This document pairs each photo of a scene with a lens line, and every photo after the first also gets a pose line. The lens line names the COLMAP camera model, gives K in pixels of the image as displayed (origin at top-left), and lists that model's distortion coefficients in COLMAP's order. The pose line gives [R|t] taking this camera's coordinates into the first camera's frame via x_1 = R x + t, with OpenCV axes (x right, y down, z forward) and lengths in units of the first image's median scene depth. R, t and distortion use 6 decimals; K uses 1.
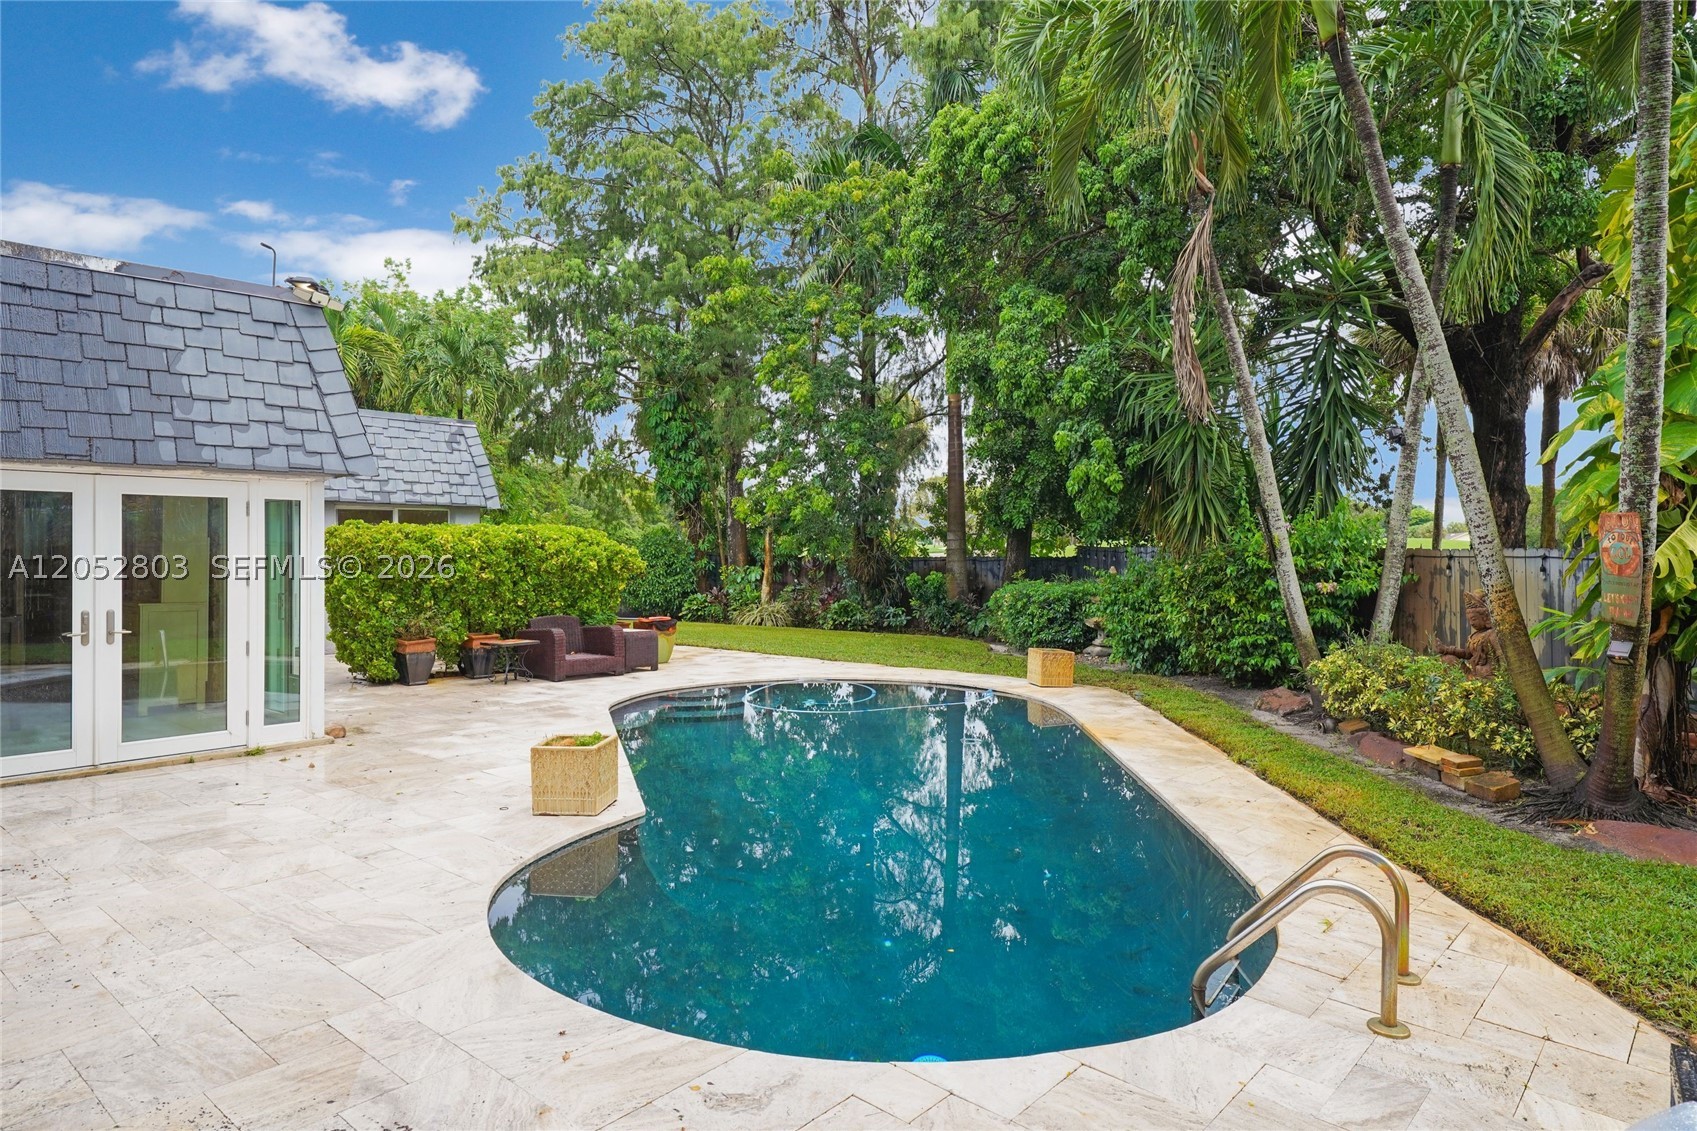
lens RADIAL K [[1027.5, 0, 850.0], [0, 1027.5, 556.2], [0, 0, 1]] dist [0.020419, 0.000179]
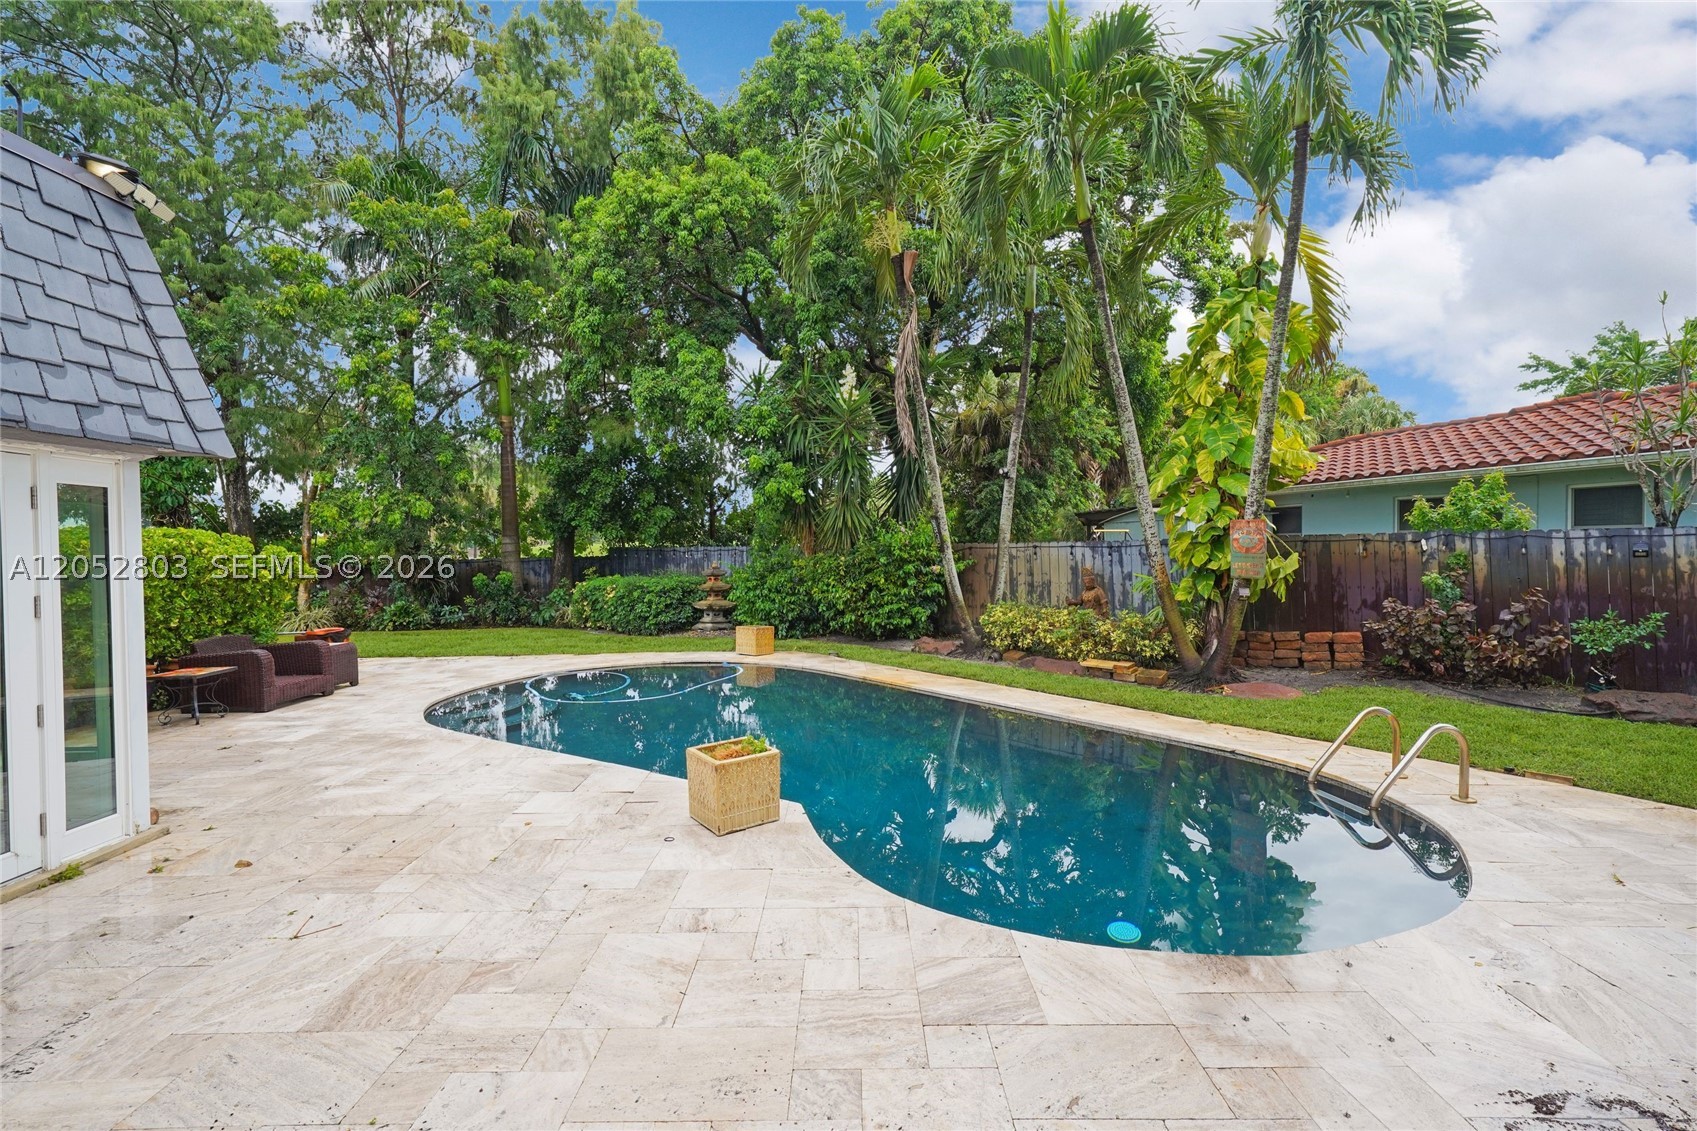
lens RADIAL K [[765.1, 0, 850.1], [0, 765.1, 559.9], [0, 0, 1]] dist [0.000143, 0.000832]
pose [[0.749901, -0.025868, 0.661044, -0.325972], [0.022103, 0.999657, 0.014044, -0.001962], [-0.661180, 0.004079, 0.750216, 0.197876]]
